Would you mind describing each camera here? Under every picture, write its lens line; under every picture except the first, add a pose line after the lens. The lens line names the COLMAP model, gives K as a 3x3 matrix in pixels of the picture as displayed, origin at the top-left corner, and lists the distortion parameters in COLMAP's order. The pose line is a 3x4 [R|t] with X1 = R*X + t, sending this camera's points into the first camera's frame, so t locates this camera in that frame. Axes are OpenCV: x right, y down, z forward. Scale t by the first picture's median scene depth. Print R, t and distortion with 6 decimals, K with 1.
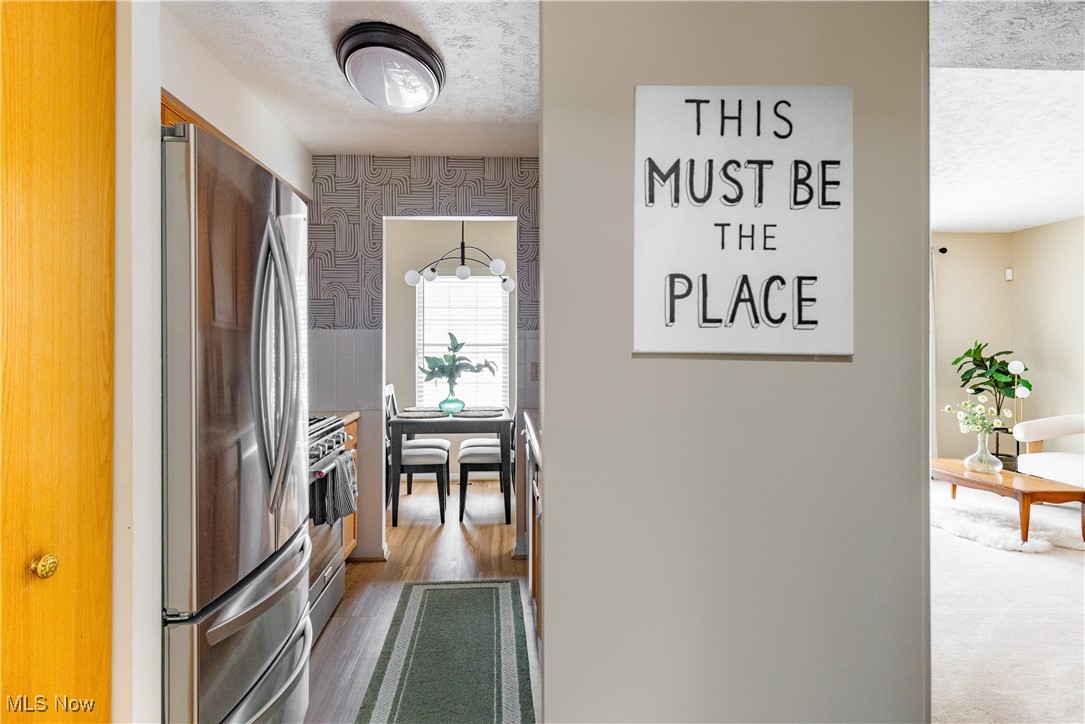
lens RADIAL K [[755.5, 0, 538.4], [0, 755.5, 352.8], [0, 0, 1]] dist [0.026994, 0.000797]
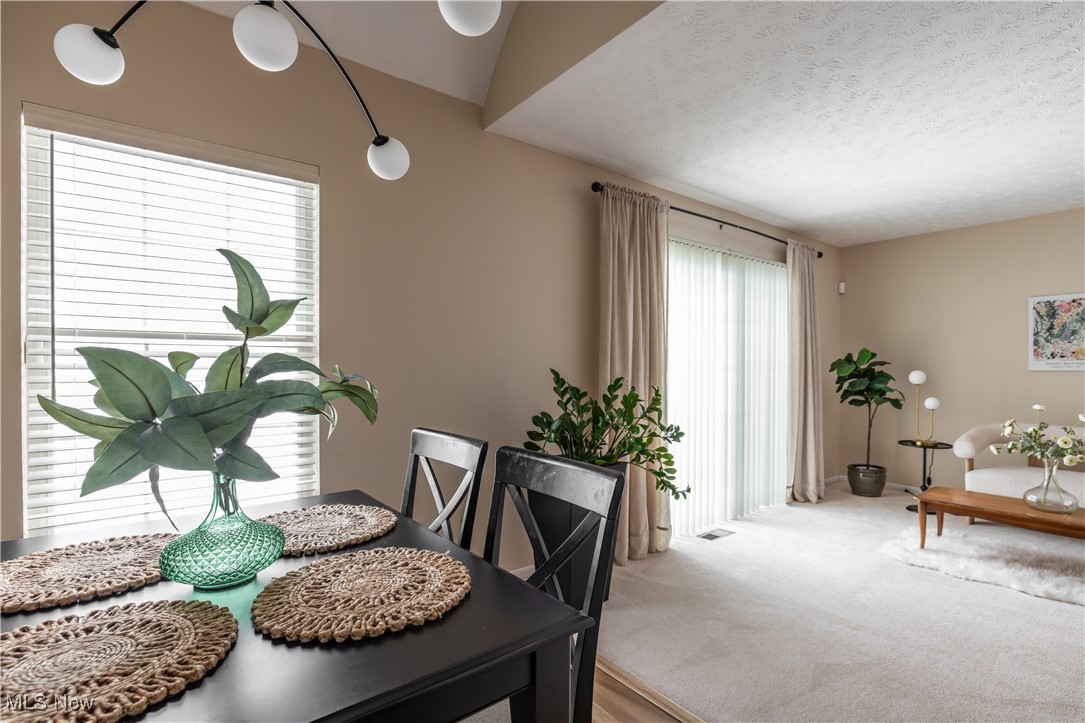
lens RADIAL K [[520.2, 0, 566.6], [0, 520.2, 368.9], [0, 0, 1]] dist [-0.010614, 0.000831]
pose [[0.816143, -0.000072, 0.577850, -0.127349], [-0.002190, 0.999992, 0.003217, 0.008673], [-0.577846, -0.003891, 0.816137, 0.838712]]
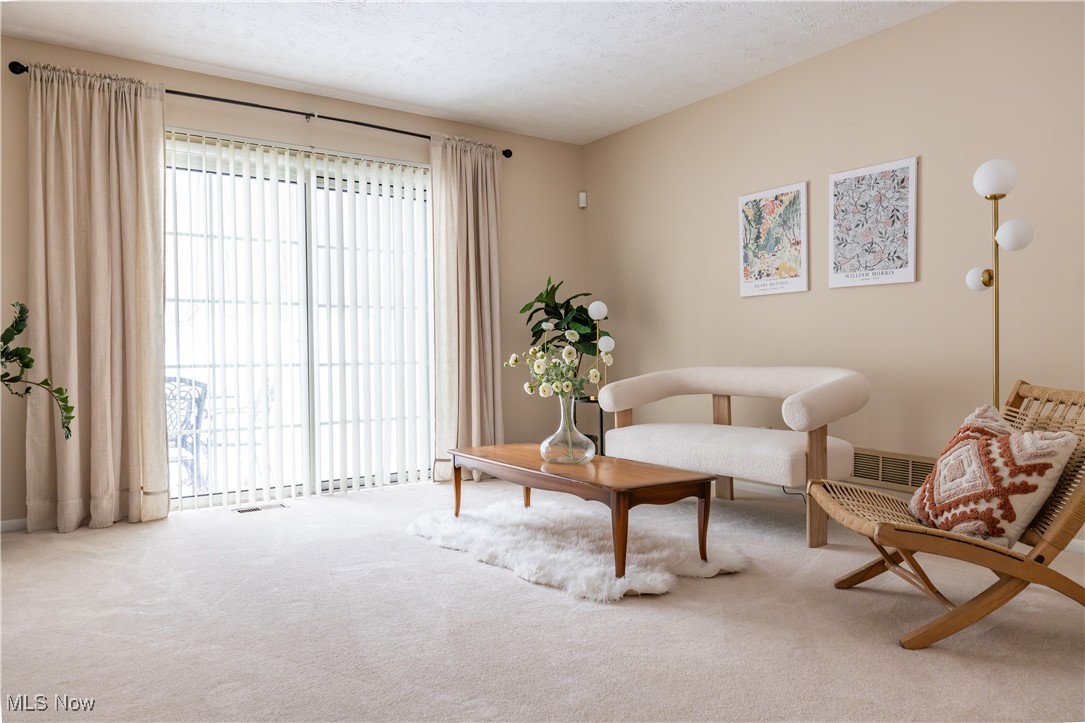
lens RADIAL K [[742.2, 0, 542.5], [0, 742.2, 361.5], [0, 0, 1]] dist [0.006010, -0.000747]
pose [[0.861295, -0.014113, 0.507908, 0.262876], [0.012546, 0.999900, 0.006510, 0.071715], [-0.507950, 0.000765, 0.861386, 0.495235]]
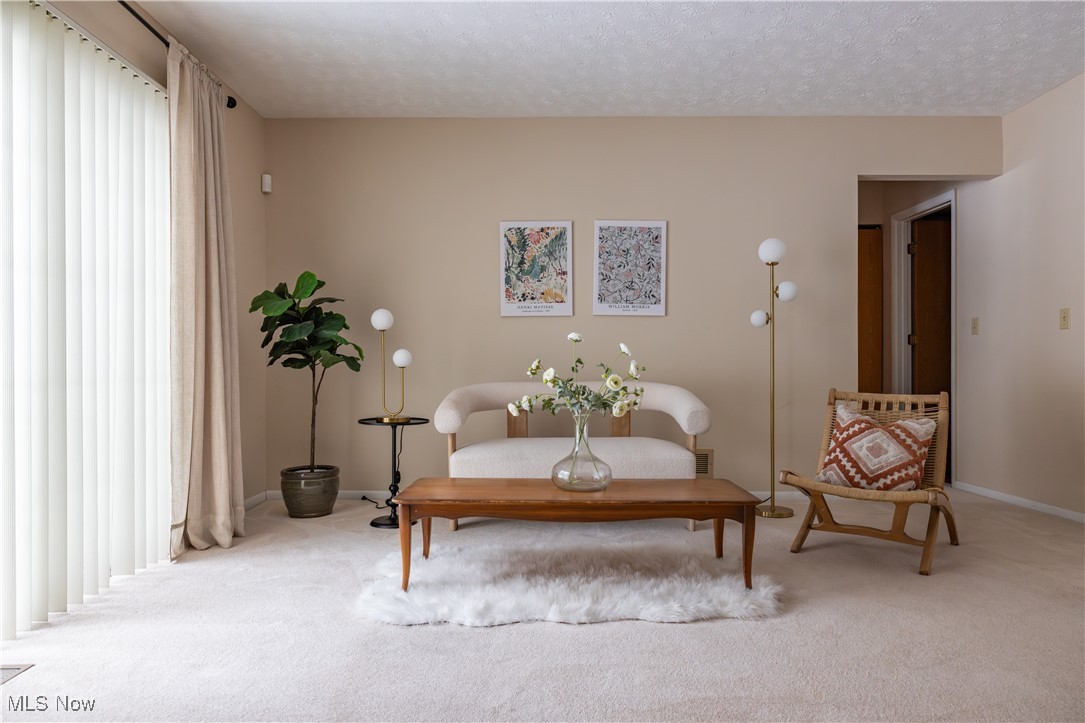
lens RADIAL K [[671.1, 0, 532.6], [0, 671.1, 364.8], [0, 0, 1]] dist [-0.001307, 0.000532]
pose [[0.074843, -0.000716, 0.997195, 0.100618], [0.006974, 0.999976, 0.000195, 0.065557], [-0.997171, 0.006940, 0.074847, 0.968613]]
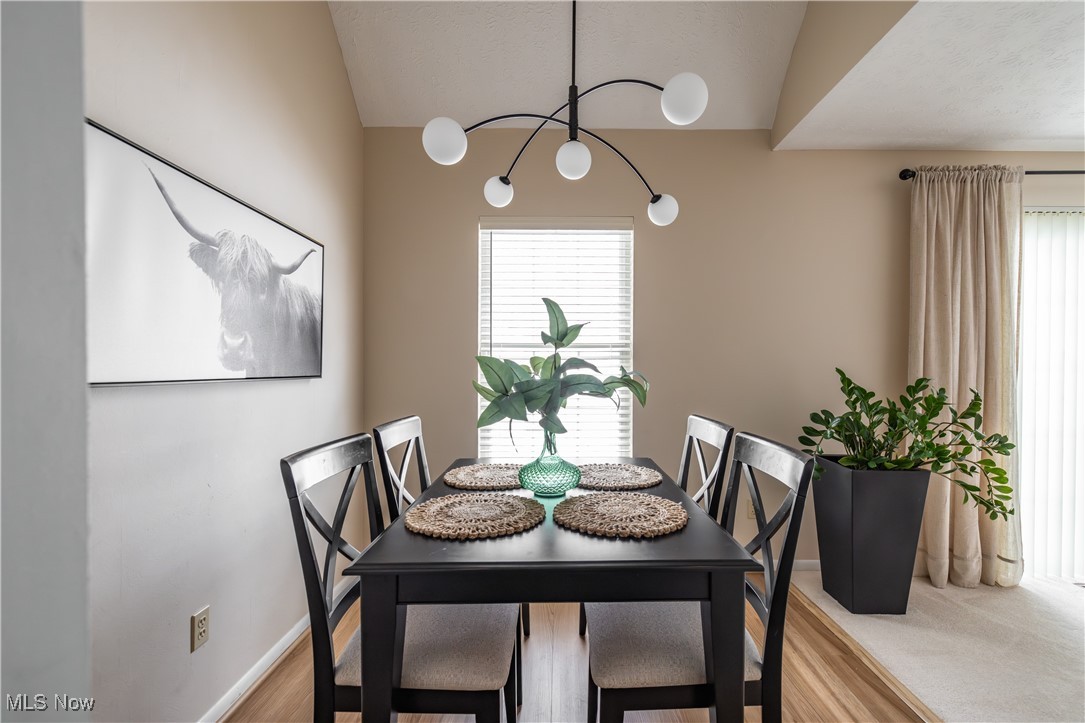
lens RADIAL K [[468.5, 0, 549.6], [0, 468.5, 364.2], [0, 0, 1]] dist [0.001554, 0.000067]
pose [[0.997176, 0.004098, -0.074991, -0.100409], [-0.004307, 0.999987, -0.002628, 0.008530], [0.074979, 0.002943, 0.997181, 0.782071]]
